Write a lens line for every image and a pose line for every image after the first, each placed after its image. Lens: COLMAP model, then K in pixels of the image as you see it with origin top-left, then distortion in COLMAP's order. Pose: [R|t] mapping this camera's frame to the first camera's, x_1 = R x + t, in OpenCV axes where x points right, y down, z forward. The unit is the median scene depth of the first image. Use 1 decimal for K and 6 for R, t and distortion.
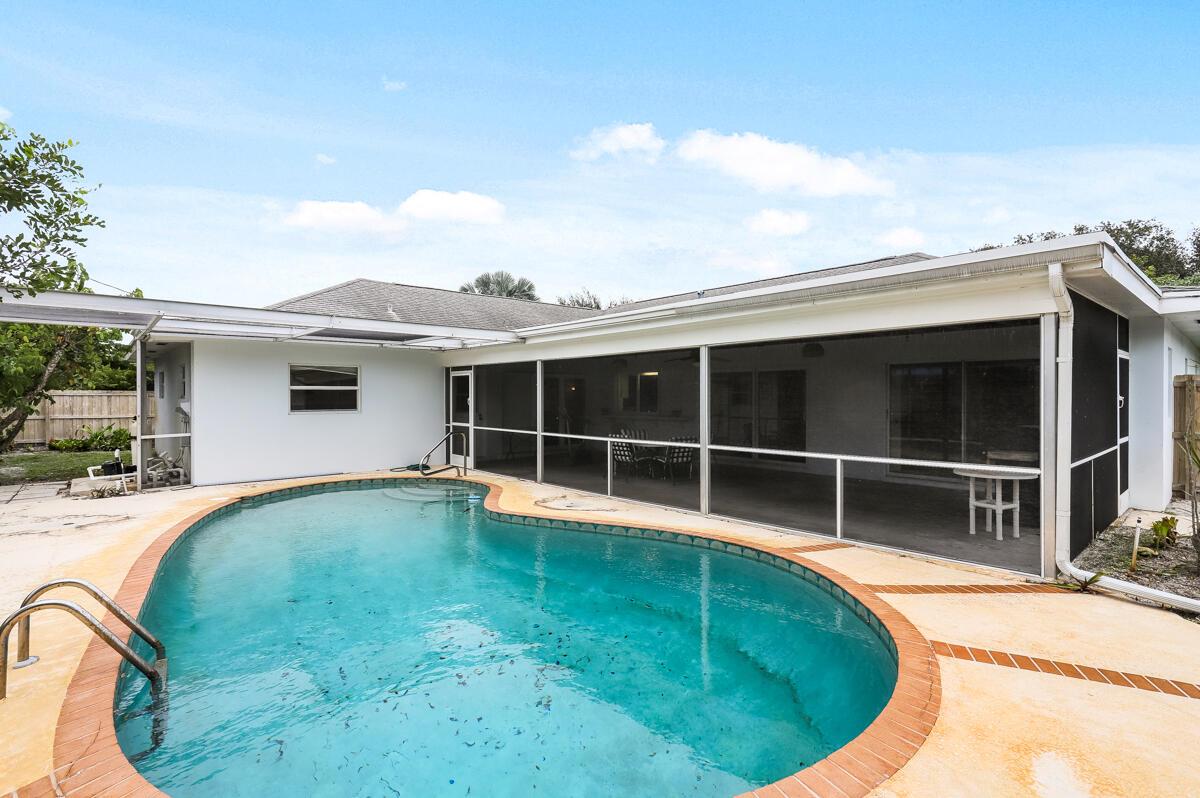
lens RADIAL K [[574.3, 0, 597.8], [0, 574.3, 397.2], [0, 0, 1]] dist [-0.003950, 0.003354]
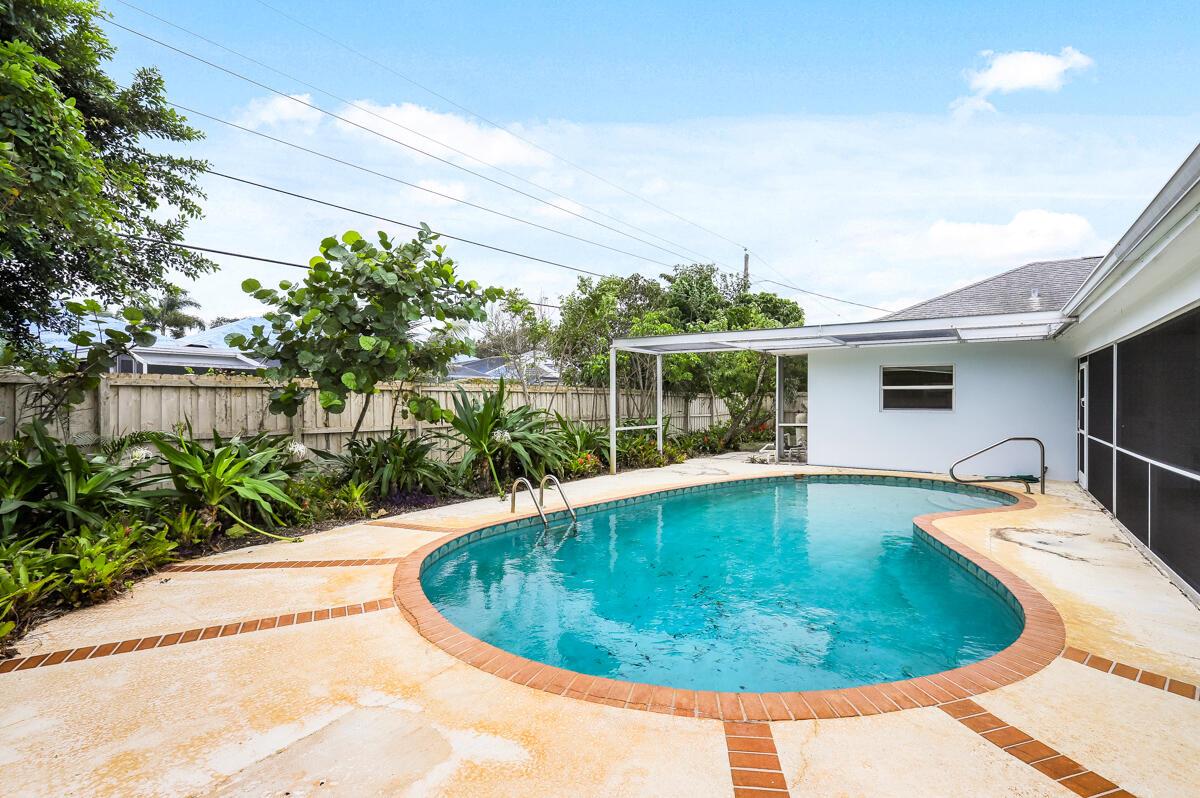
lens RADIAL K [[574.3, 0, 595.8], [0, 574.3, 399.0], [0, 0, 1]] dist [-0.003950, 0.003354]
pose [[0.238267, 0.002743, -0.971196, 0.401155], [-0.003452, 0.999992, 0.001977, 0.004526], [0.971194, 0.002882, 0.238274, 0.201665]]
